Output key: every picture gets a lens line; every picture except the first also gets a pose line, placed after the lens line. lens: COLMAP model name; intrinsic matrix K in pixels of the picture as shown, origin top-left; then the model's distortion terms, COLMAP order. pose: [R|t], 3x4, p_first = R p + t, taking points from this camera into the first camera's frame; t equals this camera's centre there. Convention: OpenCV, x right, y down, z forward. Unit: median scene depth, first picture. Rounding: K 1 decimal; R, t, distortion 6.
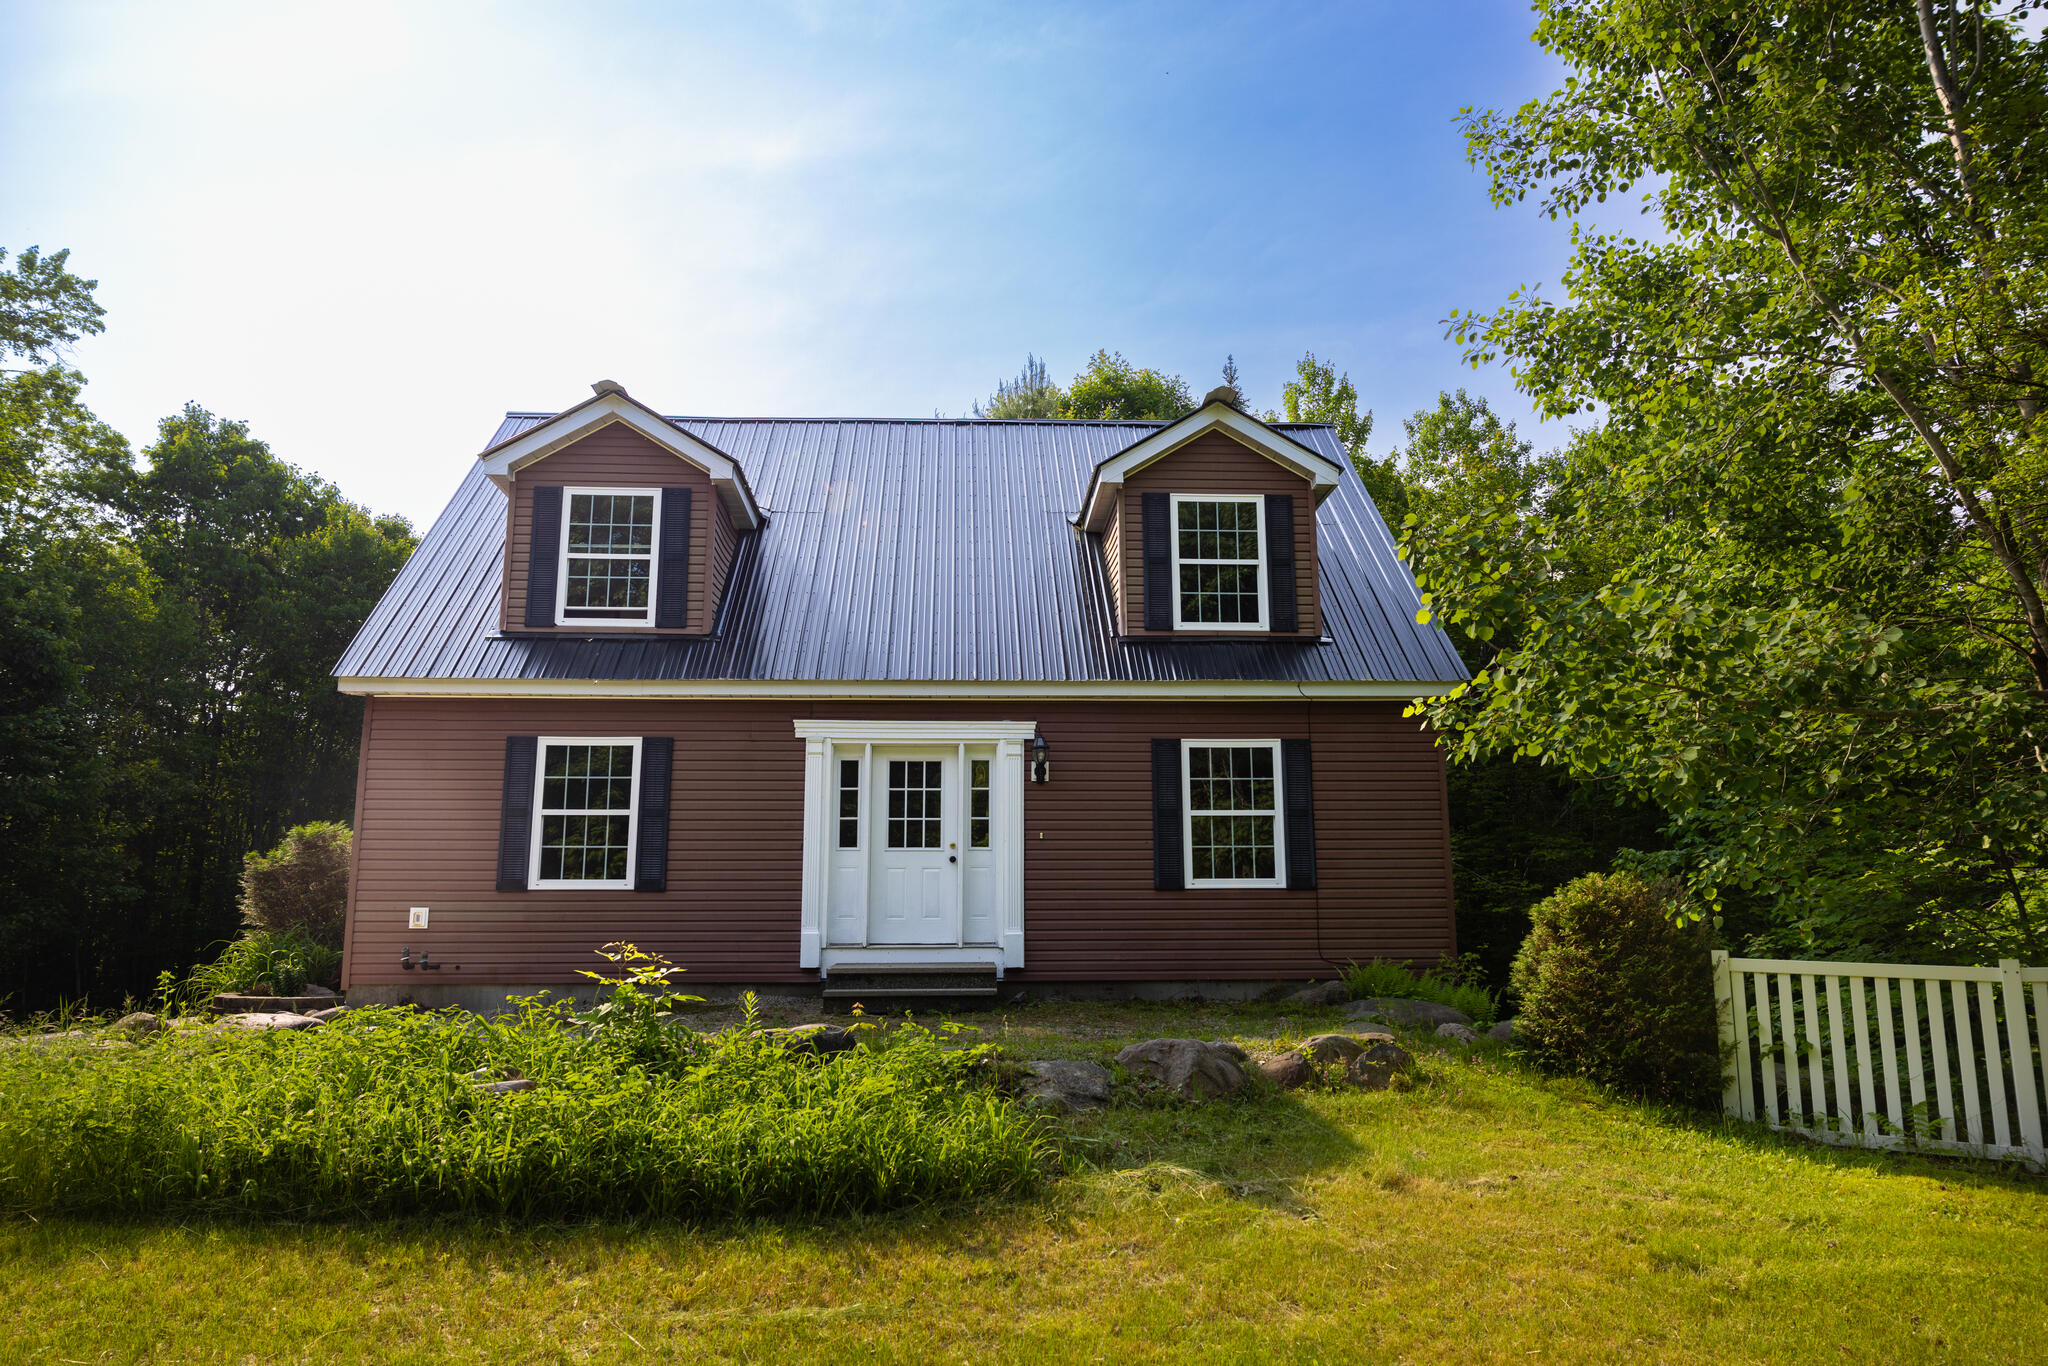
lens RADIAL K [[1382.4, 0, 1023.4], [0, 1382.4, 679.7], [0, 0, 1]] dist [-0.002136, 0.000865]
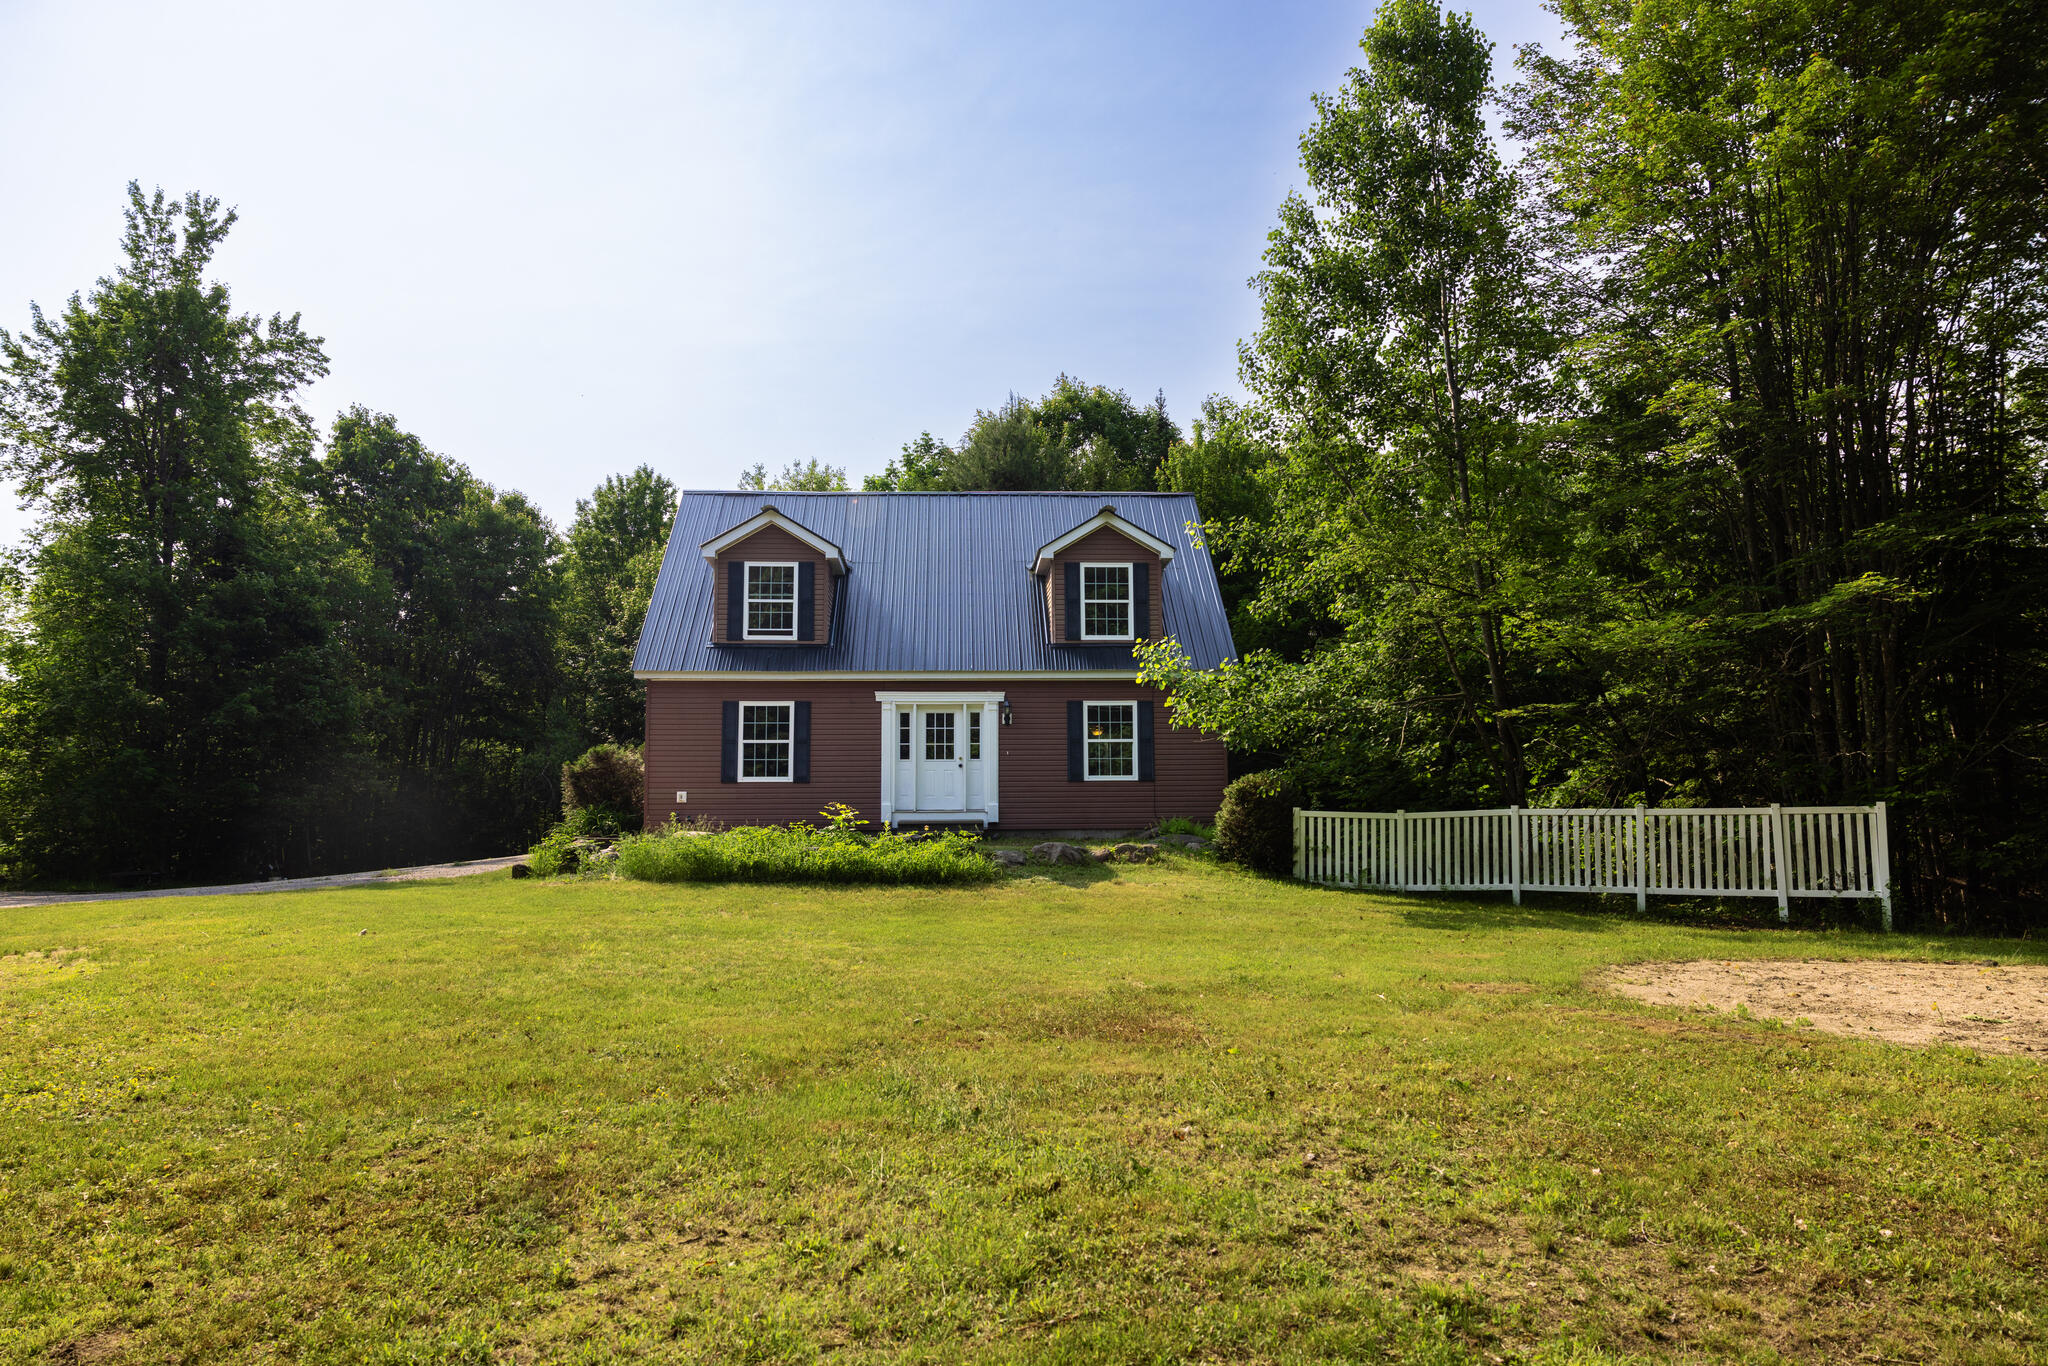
lens RADIAL K [[1382.4, 0, 1023.4], [0, 1382.4, 679.7], [0, 0, 1]] dist [-0.002136, 0.000865]
pose [[0.999997, -0.002382, 0.000311, 0.033503], [0.002350, 0.996960, 0.077886, -0.130753], [-0.000496, -0.077885, 0.996962, -0.852185]]
